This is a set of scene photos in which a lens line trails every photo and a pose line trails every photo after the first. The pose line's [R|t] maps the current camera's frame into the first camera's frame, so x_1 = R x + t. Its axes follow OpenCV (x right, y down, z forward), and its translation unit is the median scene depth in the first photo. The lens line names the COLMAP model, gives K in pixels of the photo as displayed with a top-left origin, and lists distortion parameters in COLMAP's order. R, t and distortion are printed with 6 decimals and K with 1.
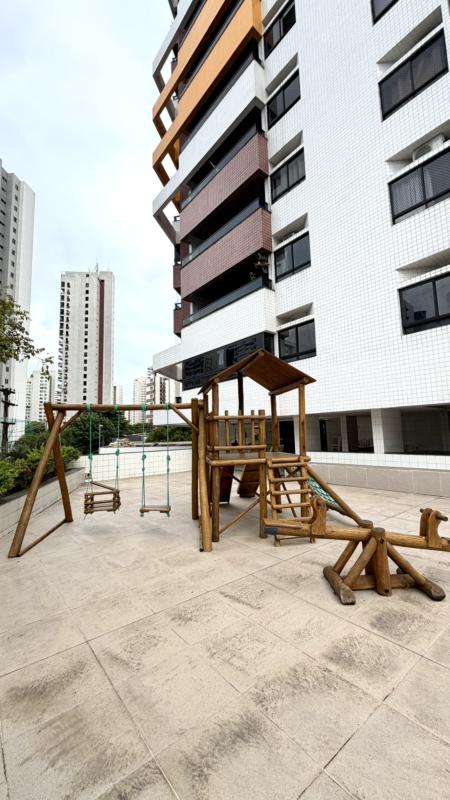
lens RADIAL K [[318.1, 0, 225.1], [0, 318.1, 398.0], [0, 0, 1]] dist [-0.001264, 0.000099]
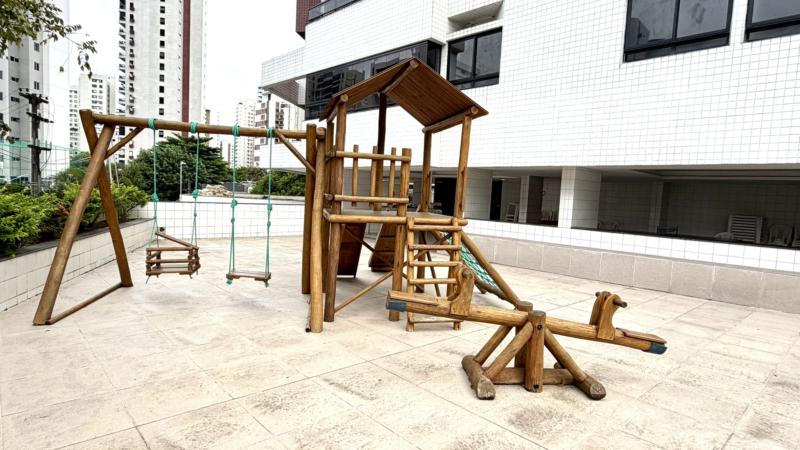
lens RADIAL K [[445.2, 0, 398.7], [0, 445.2, 227.8], [0, 0, 1]] dist [-0.001092, 0.001129]
pose [[0.994370, 0.071251, 0.078438, 0.030171], [-0.084732, 0.979126, 0.184749, 0.026014], [-0.063637, -0.190355, 0.979651, 0.007963]]
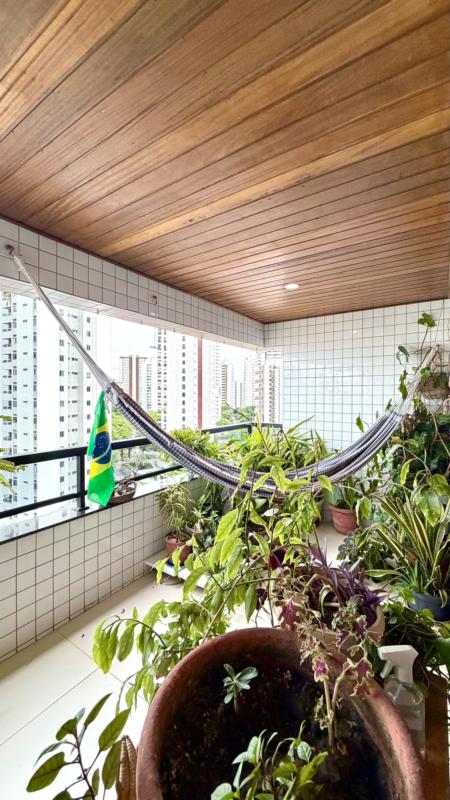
lens RADIAL K [[318.1, 0, 225.3], [0, 318.1, 396.3], [0, 0, 1]] dist [-0.001264, 0.000099]
pose [[0.938526, 0.028568, -0.344023, -0.407171], [0.013580, 0.992743, 0.119487, -5.749528], [0.344940, -0.116814, 0.931327, 6.250972]]
